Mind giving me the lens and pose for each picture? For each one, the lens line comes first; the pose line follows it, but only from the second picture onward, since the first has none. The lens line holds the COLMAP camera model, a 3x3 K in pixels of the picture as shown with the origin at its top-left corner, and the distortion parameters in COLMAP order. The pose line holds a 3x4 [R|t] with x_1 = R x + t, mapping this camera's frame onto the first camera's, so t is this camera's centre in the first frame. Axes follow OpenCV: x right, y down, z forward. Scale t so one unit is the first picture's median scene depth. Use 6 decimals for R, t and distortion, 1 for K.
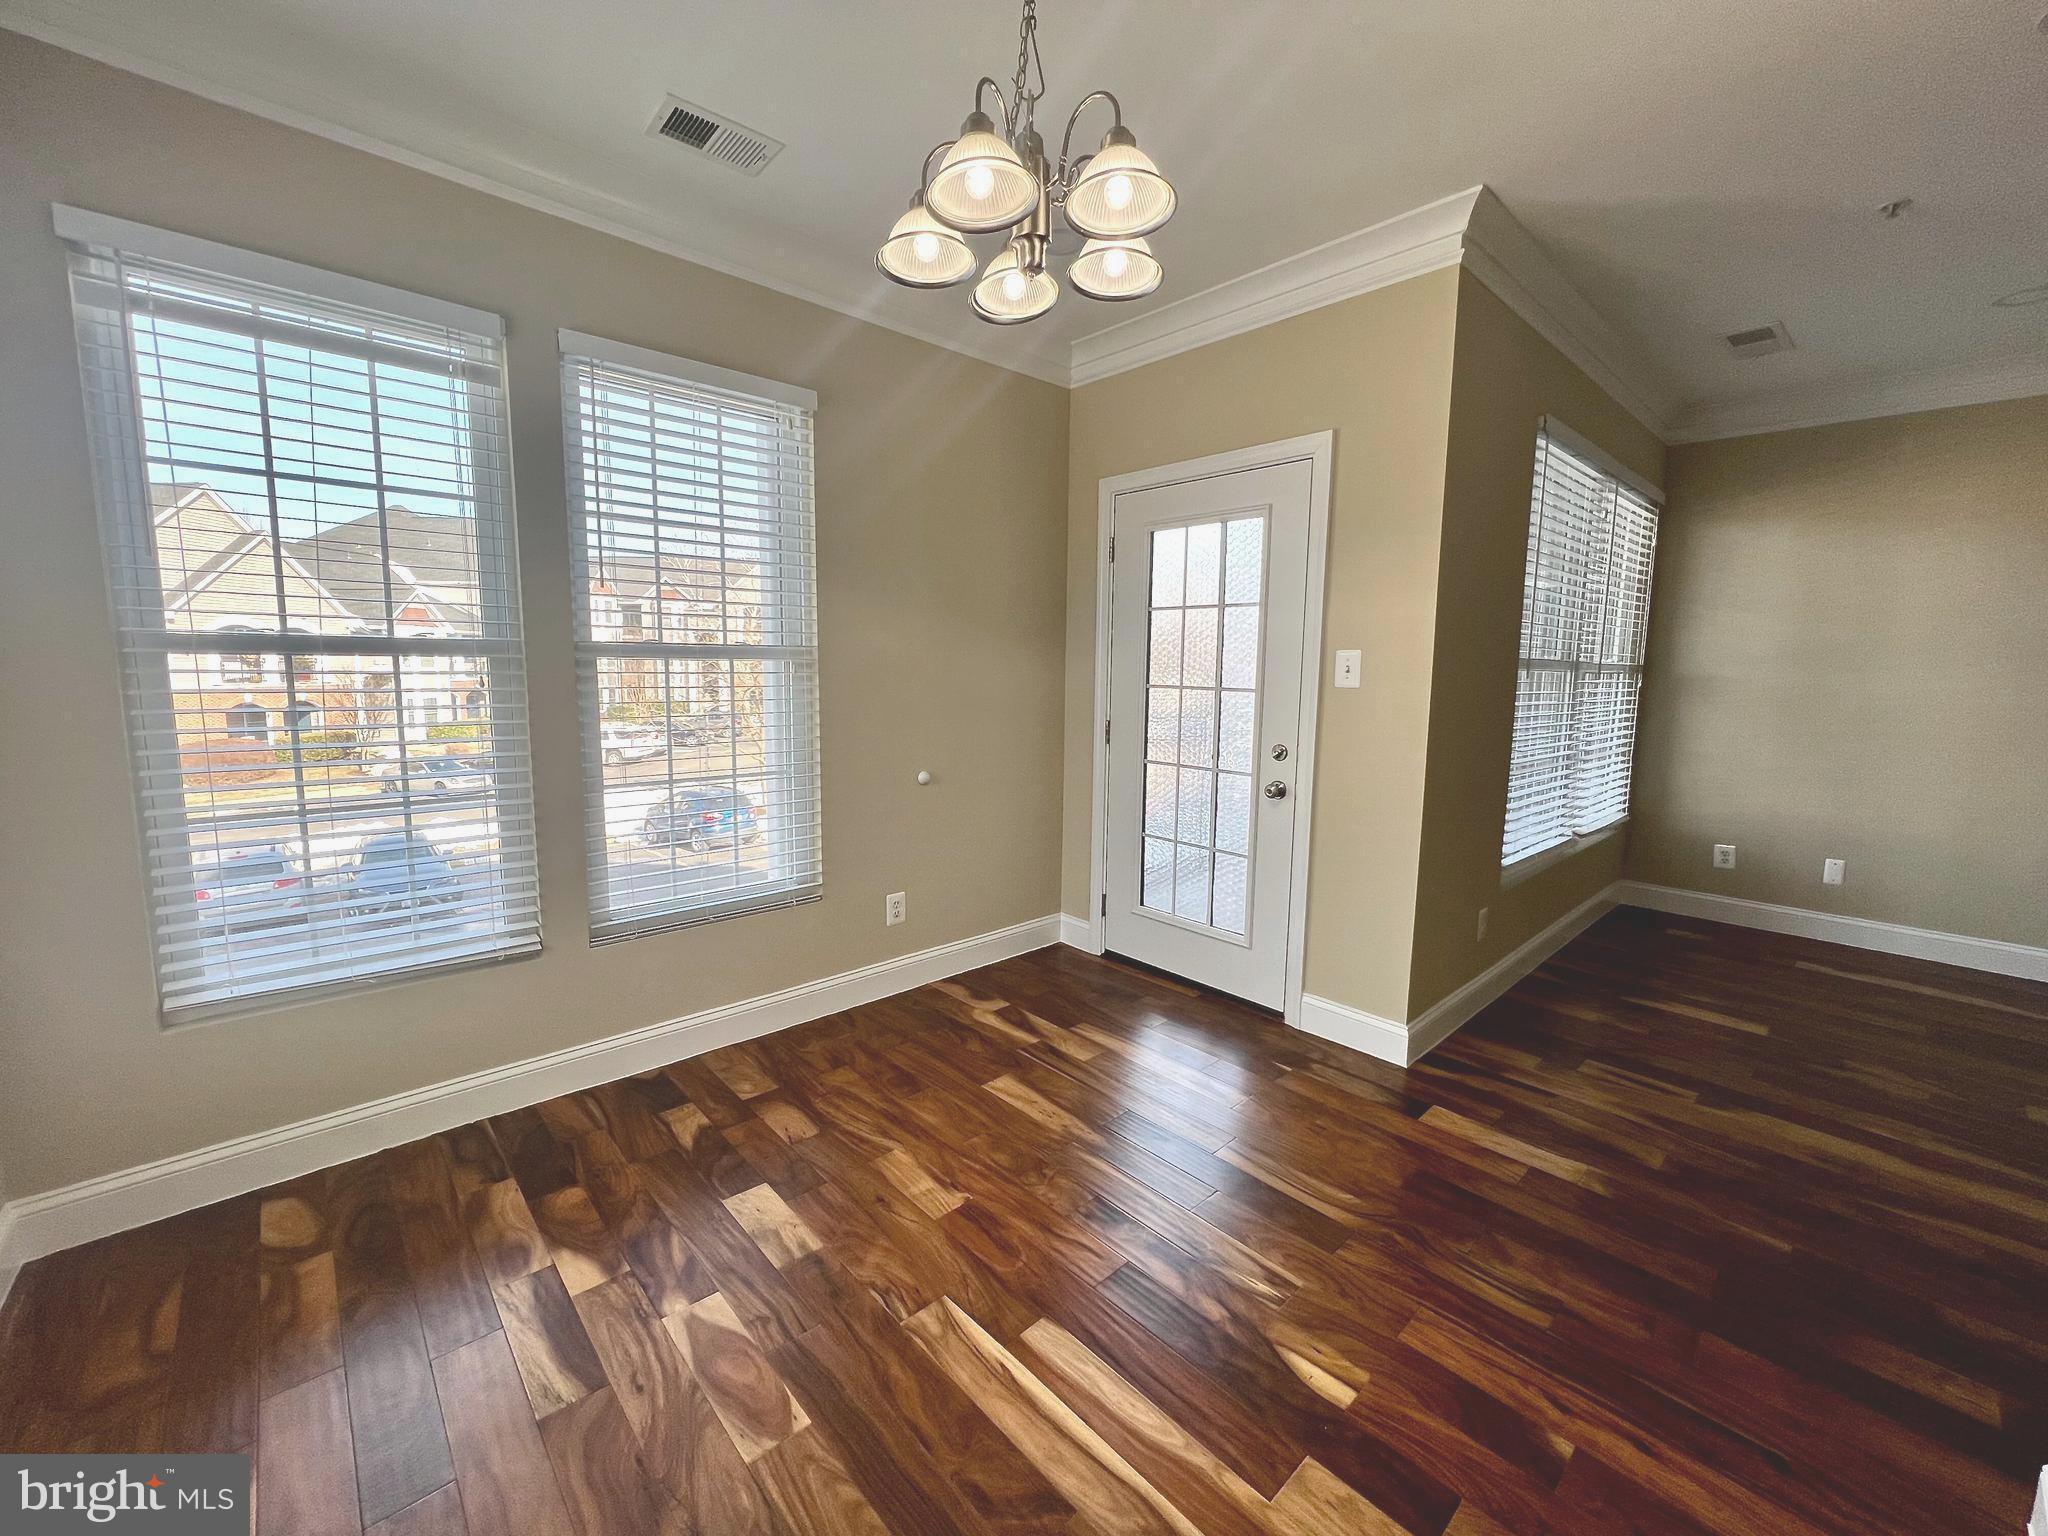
lens RADIAL K [[833.0, 0, 1015.9], [0, 833.0, 764.4], [0, 0, 1]] dist [-0.000153, -0.000426]
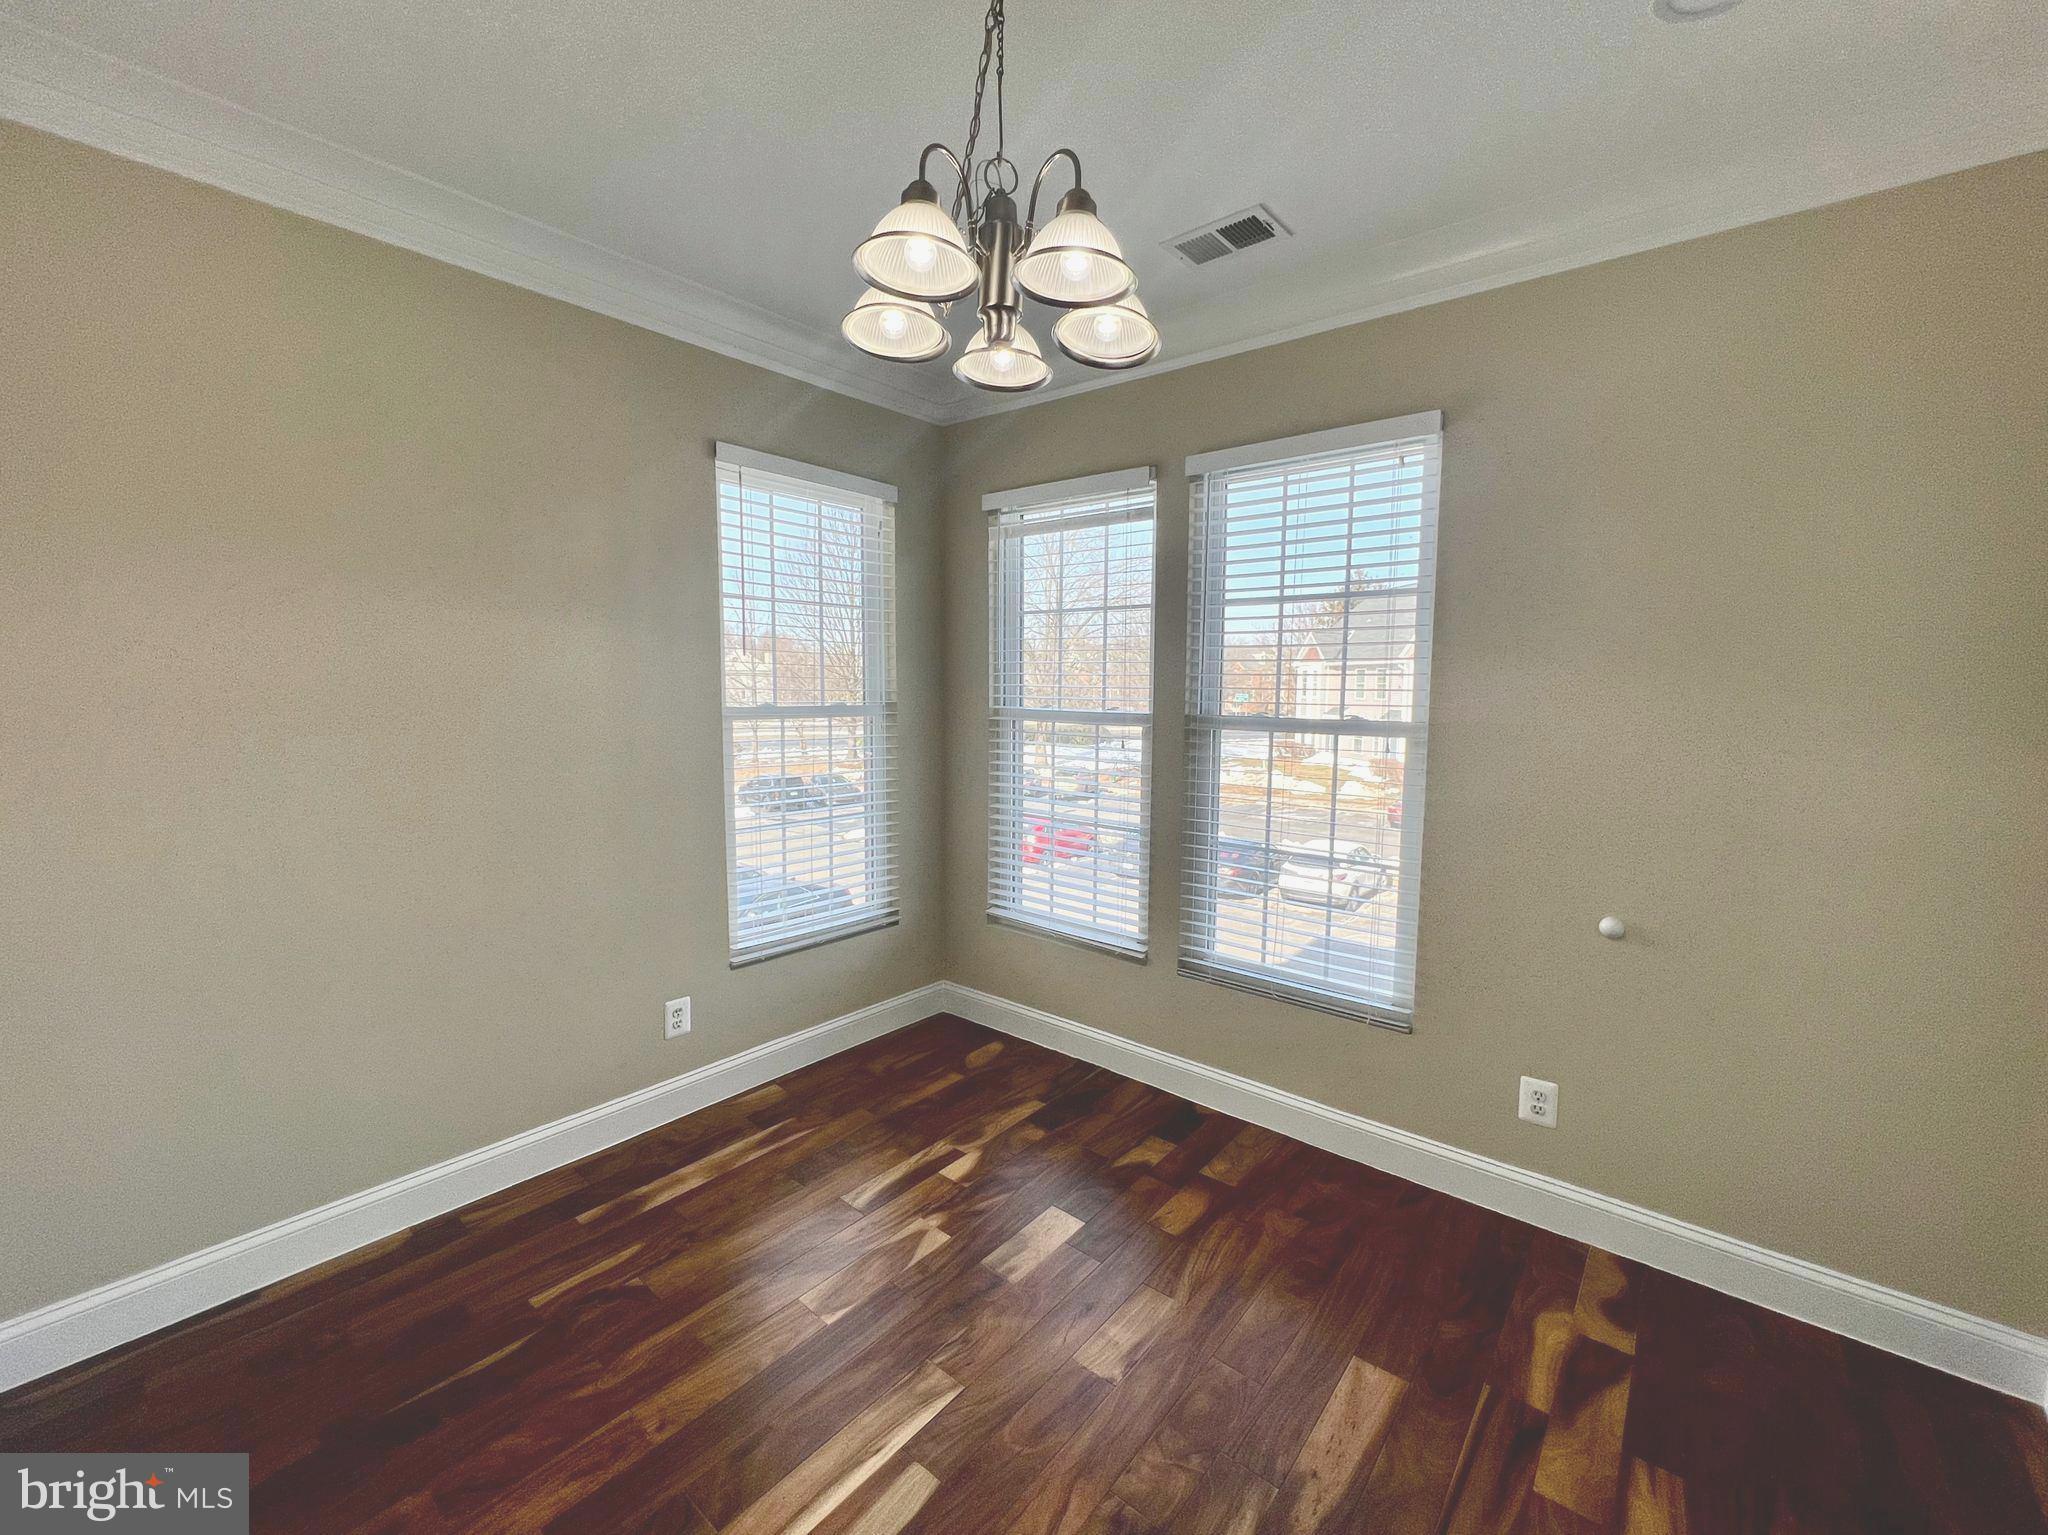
lens RADIAL K [[833.0, 0, 1015.9], [0, 833.0, 763.9], [0, 0, 1]] dist [-0.000153, -0.000426]
pose [[0.134312, 0.087654, -0.987055, 0.658443], [-0.123640, 0.989779, 0.071072, -0.143582], [0.983196, 0.112493, 0.143777, 0.646699]]
